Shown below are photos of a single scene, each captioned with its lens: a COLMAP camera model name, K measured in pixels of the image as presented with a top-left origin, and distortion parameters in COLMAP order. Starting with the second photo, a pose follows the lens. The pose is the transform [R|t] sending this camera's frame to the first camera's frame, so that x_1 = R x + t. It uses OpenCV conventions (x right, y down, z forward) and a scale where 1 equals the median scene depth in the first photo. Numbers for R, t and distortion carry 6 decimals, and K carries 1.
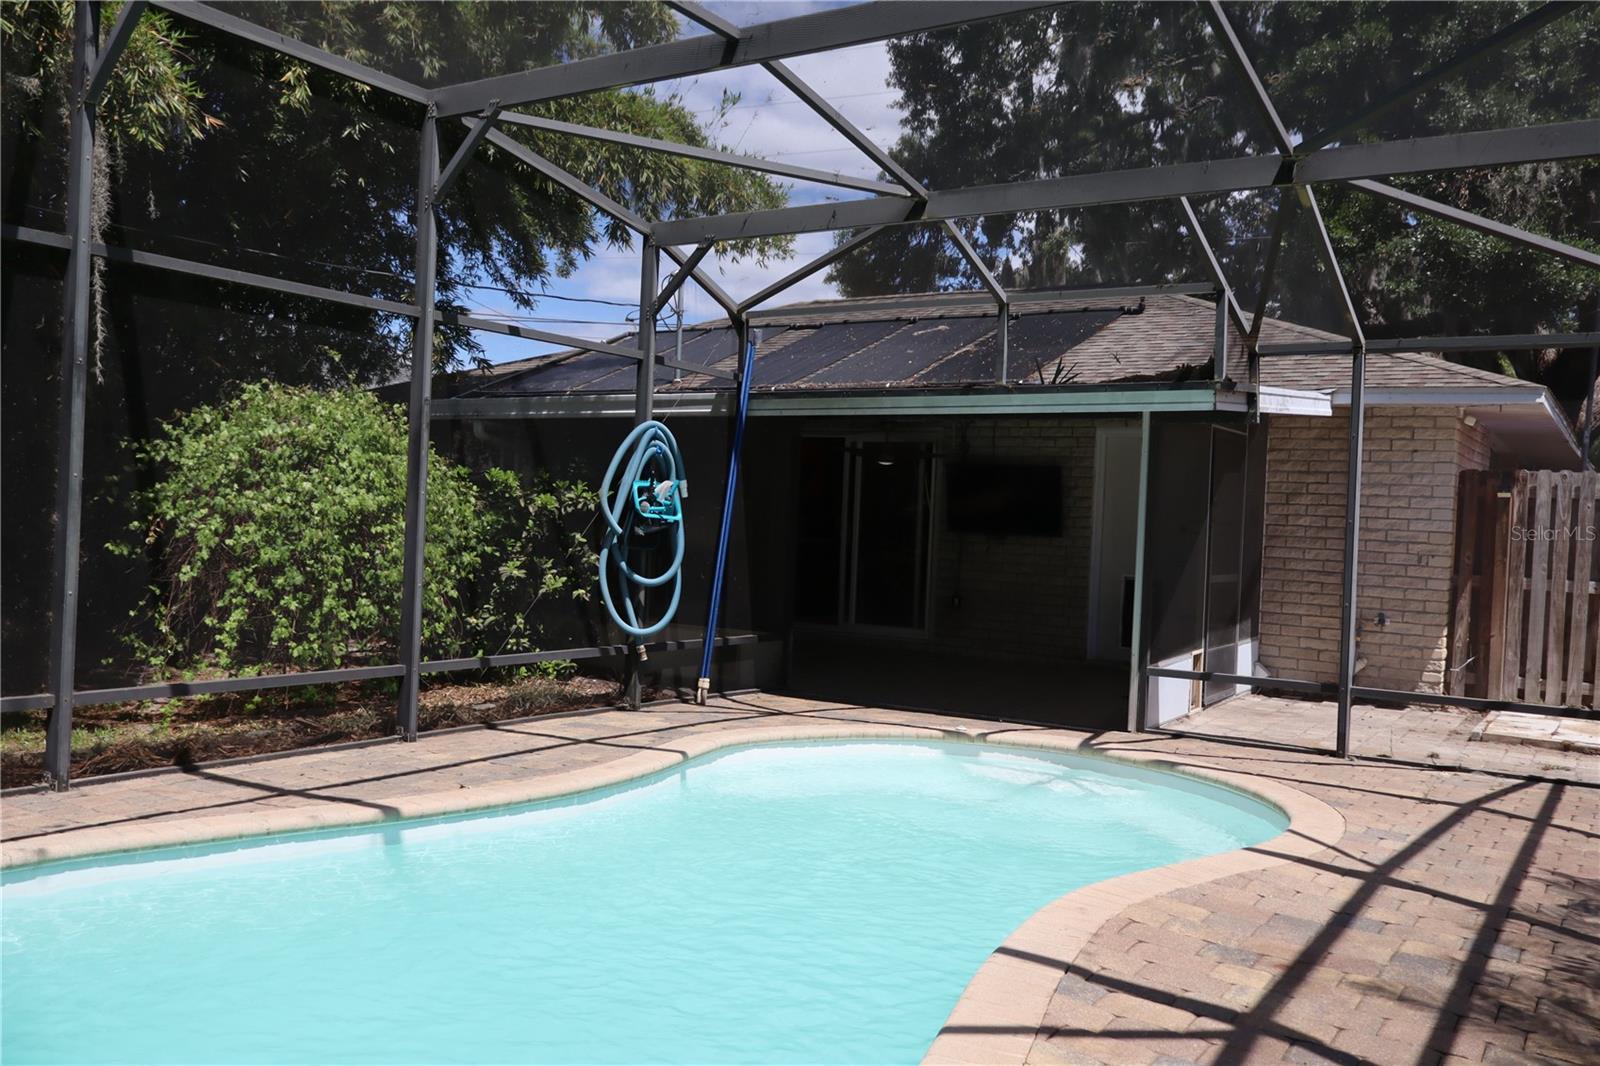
lens RADIAL K [[1356.1, 0, 798.2], [0, 1356.1, 536.8], [0, 0, 1]] dist [-0.009599, -0.001763]
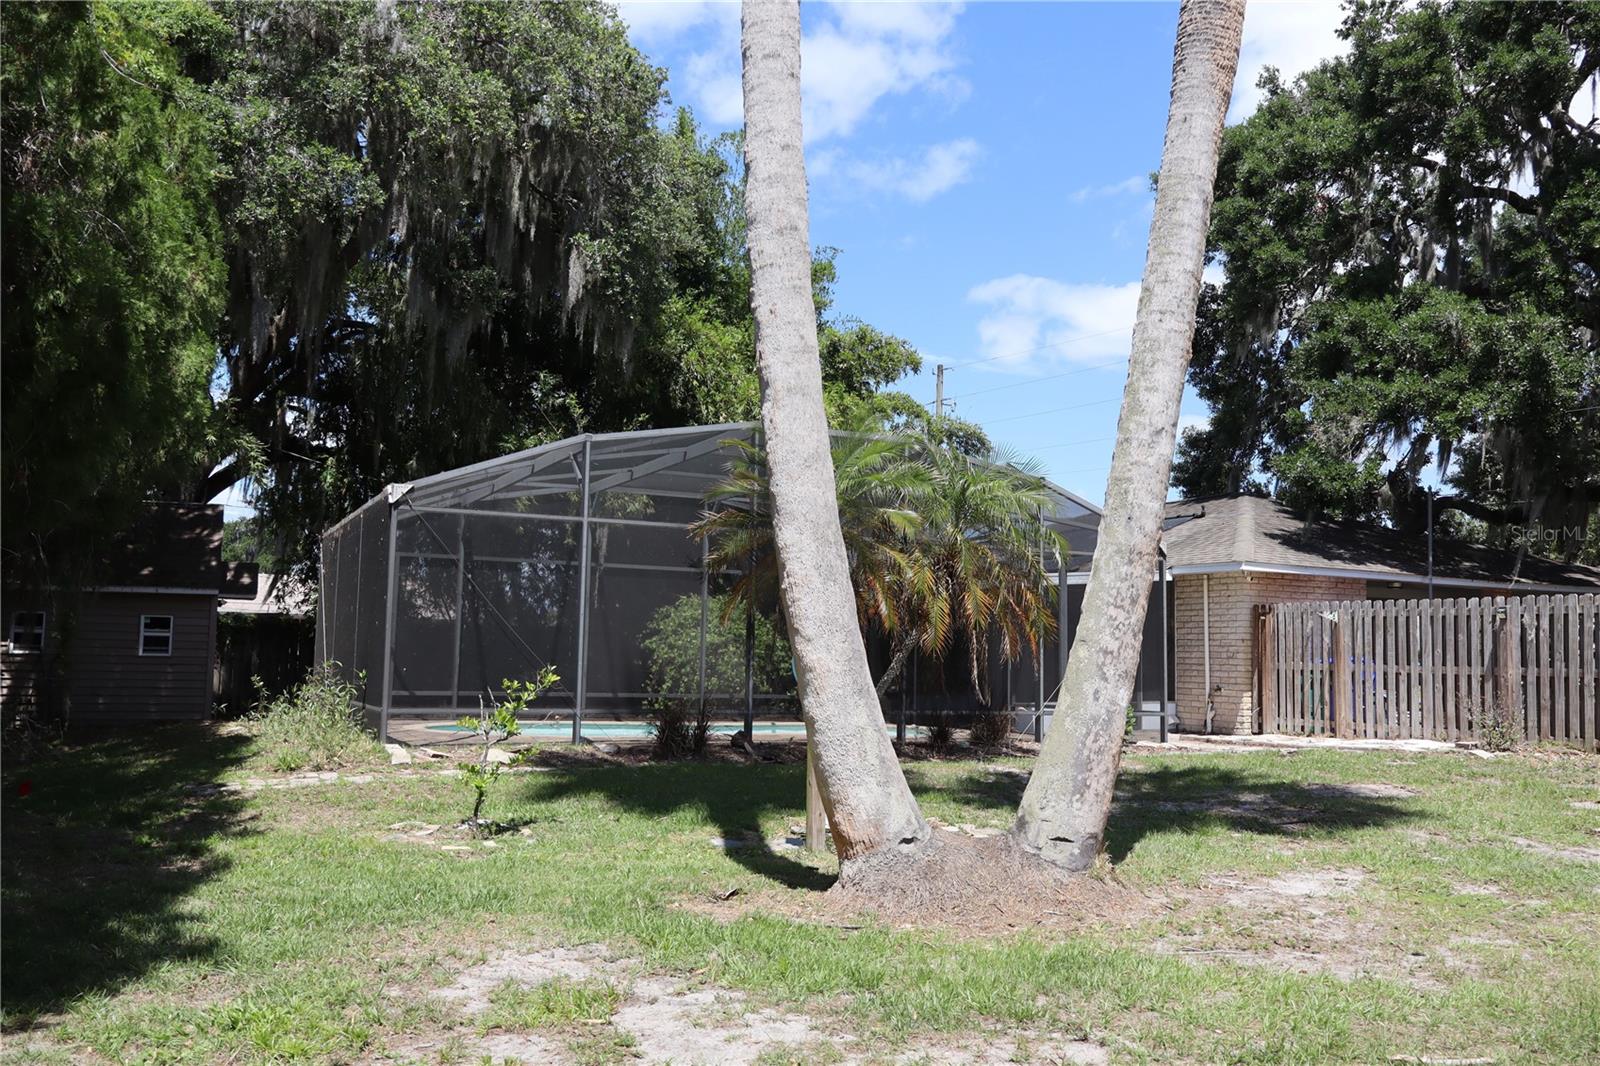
lens RADIAL K [[1356.1, 0, 802.0], [0, 1356.1, 537.7], [0, 0, 1]] dist [-0.009599, -0.001763]
pose [[0.849264, -0.072933, -0.522906, 0.937398], [0.008892, 0.992248, -0.123952, 0.081699], [0.527893, 0.100618, 0.843330, -0.874439]]
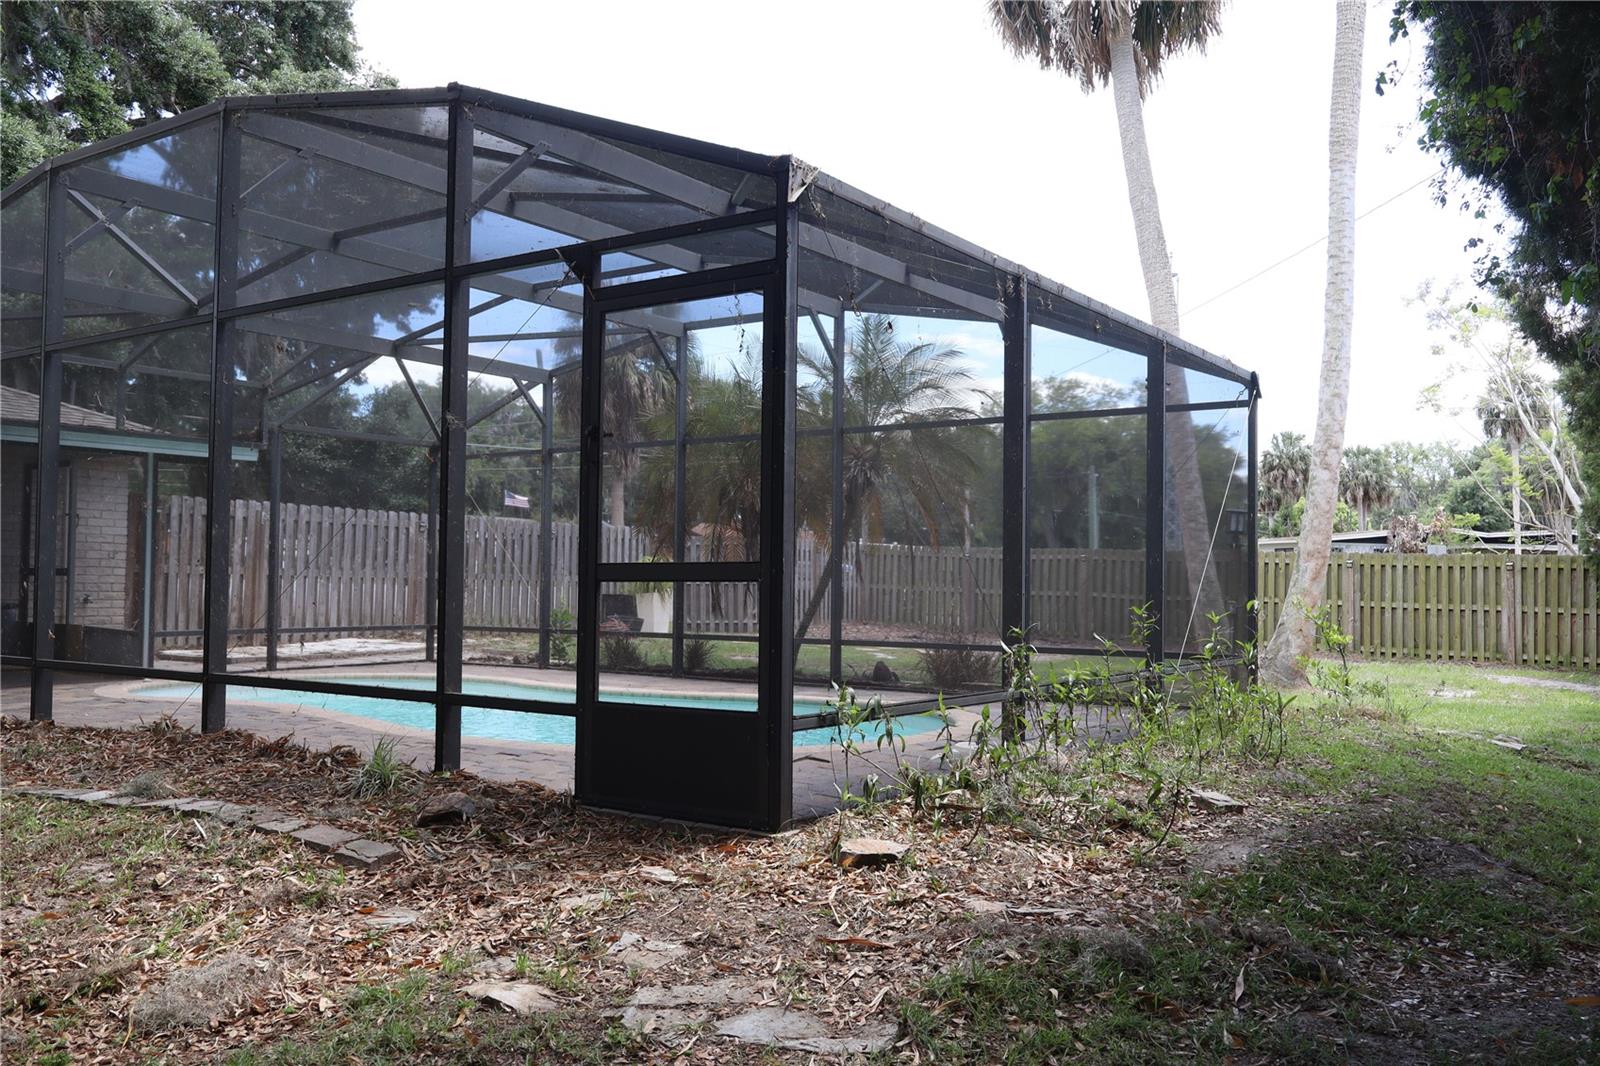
lens RADIAL K [[1356.1, 0, 800.2], [0, 1356.1, 533.2], [0, 0, 1]] dist [-0.009599, -0.001763]
pose [[0.053438, -0.000486, 0.998571, -0.930361], [-0.005220, 0.999986, 0.000766, -0.010472], [-0.998558, -0.005253, 0.053435, 0.196023]]
